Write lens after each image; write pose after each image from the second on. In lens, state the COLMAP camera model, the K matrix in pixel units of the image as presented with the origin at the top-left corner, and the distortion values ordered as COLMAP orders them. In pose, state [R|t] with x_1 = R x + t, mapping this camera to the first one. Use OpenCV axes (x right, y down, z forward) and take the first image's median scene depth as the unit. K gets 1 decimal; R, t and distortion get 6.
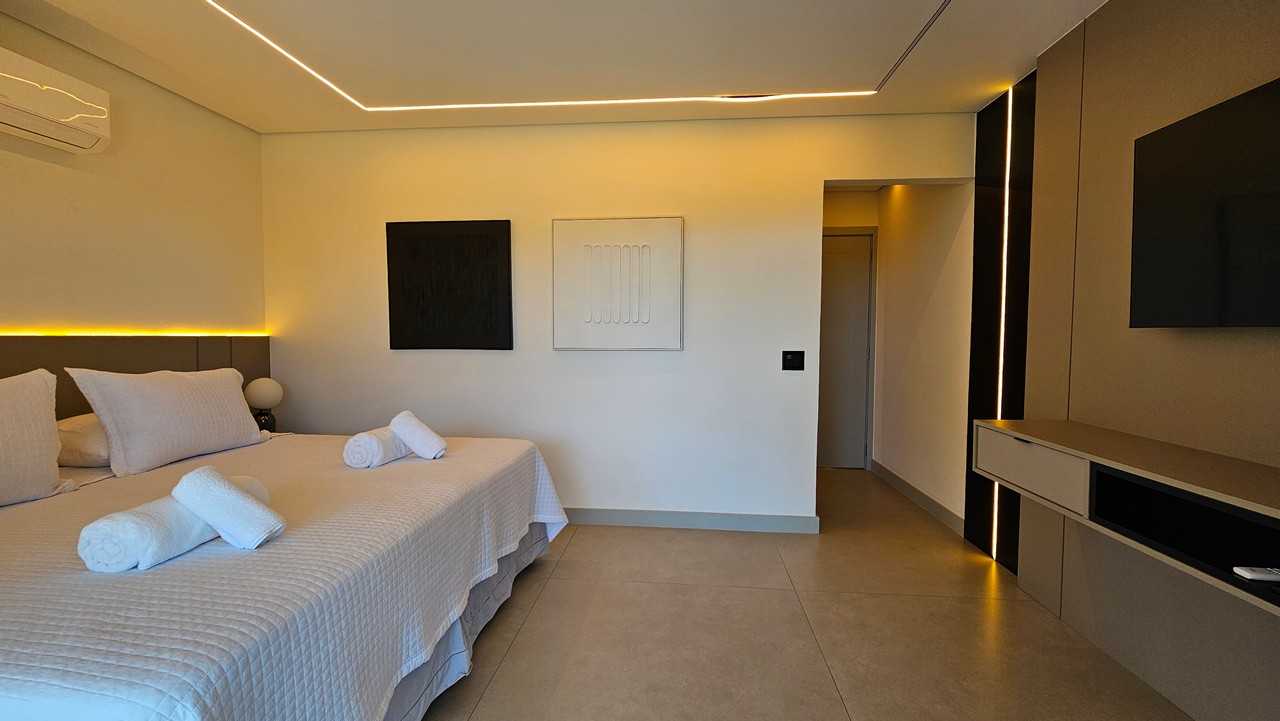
lens RADIAL K [[522.0, 0, 639.3], [0, 522.0, 357.4], [0, 0, 1]] dist [0.000430, -0.000938]
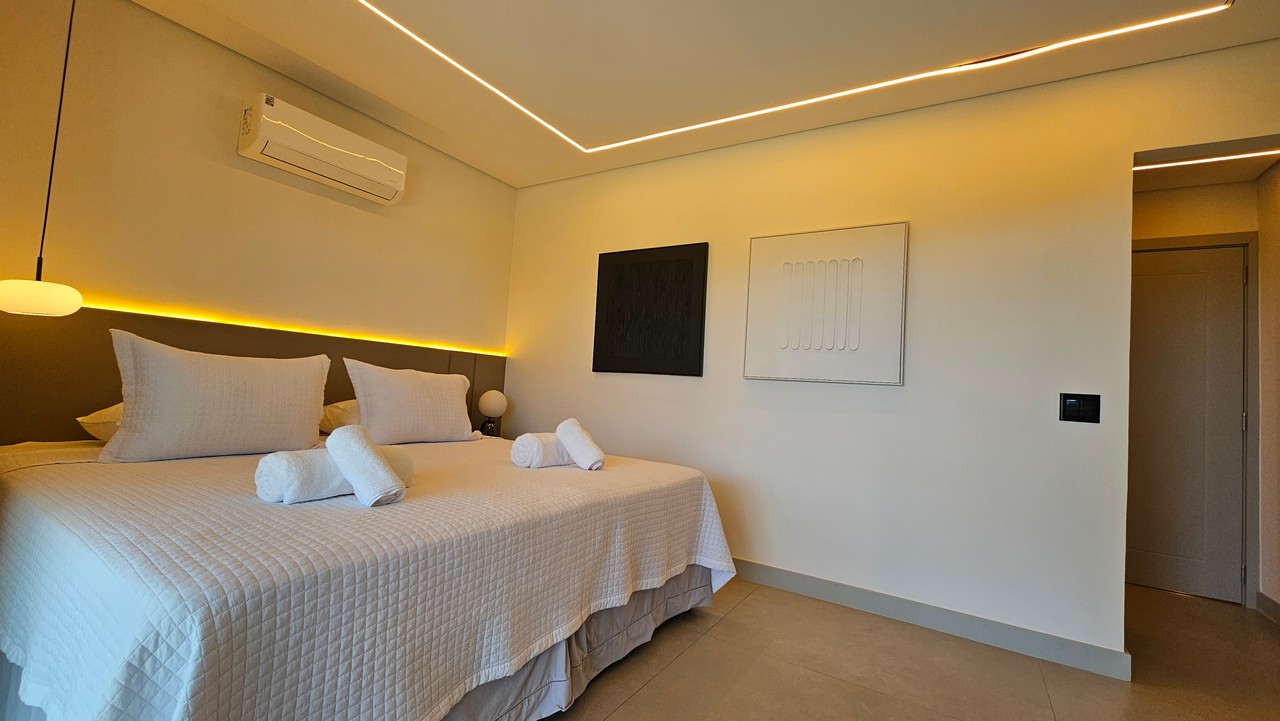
lens RADIAL K [[522.0, 0, 639.3], [0, 522.0, 357.4], [0, 0, 1]] dist [0.000430, -0.000938]
pose [[0.891605, 0.028058, -0.451943, 0.113472], [-0.080197, 0.992085, -0.096621, 0.071592], [0.445655, 0.122392, 0.886798, 0.154635]]
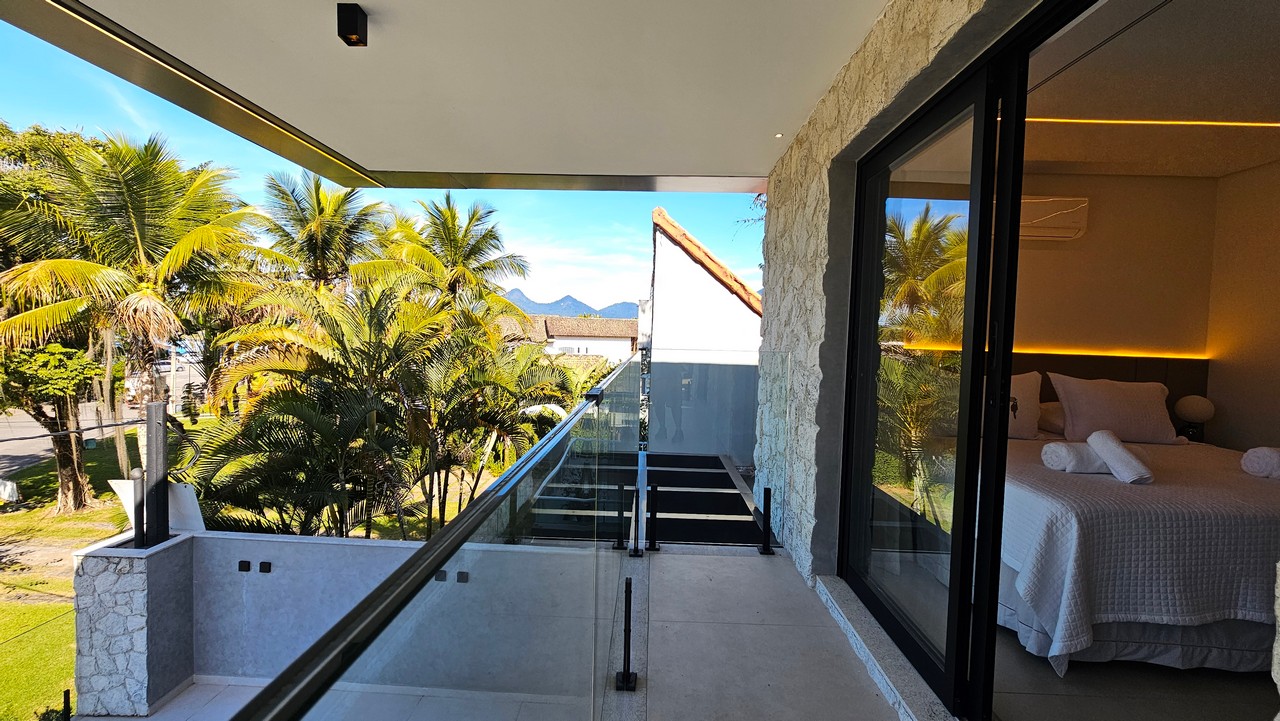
lens RADIAL K [[522.0, 0, 639.3], [0, 522.0, 357.4], [0, 0, 1]] dist [0.000430, -0.000938]
pose [[0.064019, 0.034675, -0.997346, 0.453343], [-0.074313, 0.996787, 0.029886, 0.017844], [0.995178, 0.072203, 0.066390, -0.390651]]
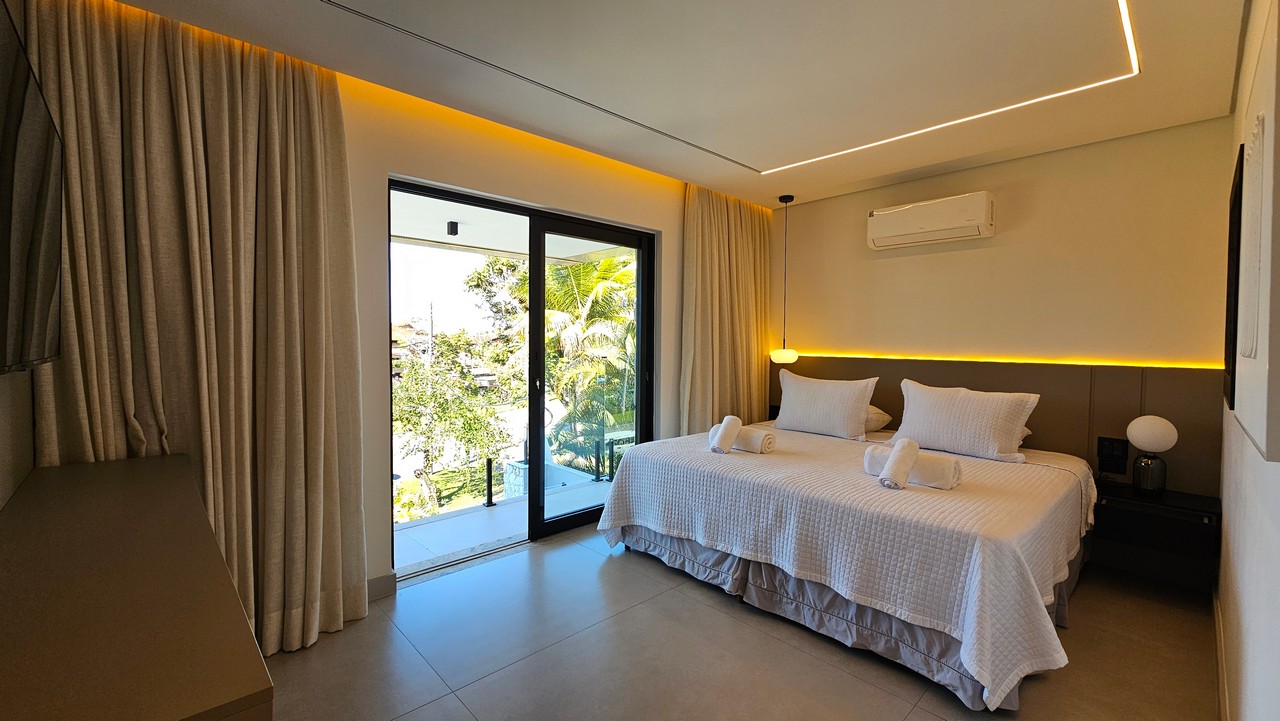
lens RADIAL K [[522.0, 0, 639.3], [0, 522.0, 357.4], [0, 0, 1]] dist [0.000430, -0.000938]
pose [[-0.663752, 0.010470, -0.747879, 0.669942], [-0.046193, 0.997419, 0.054960, -0.089183], [0.746525, 0.071027, -0.661556, 1.254364]]
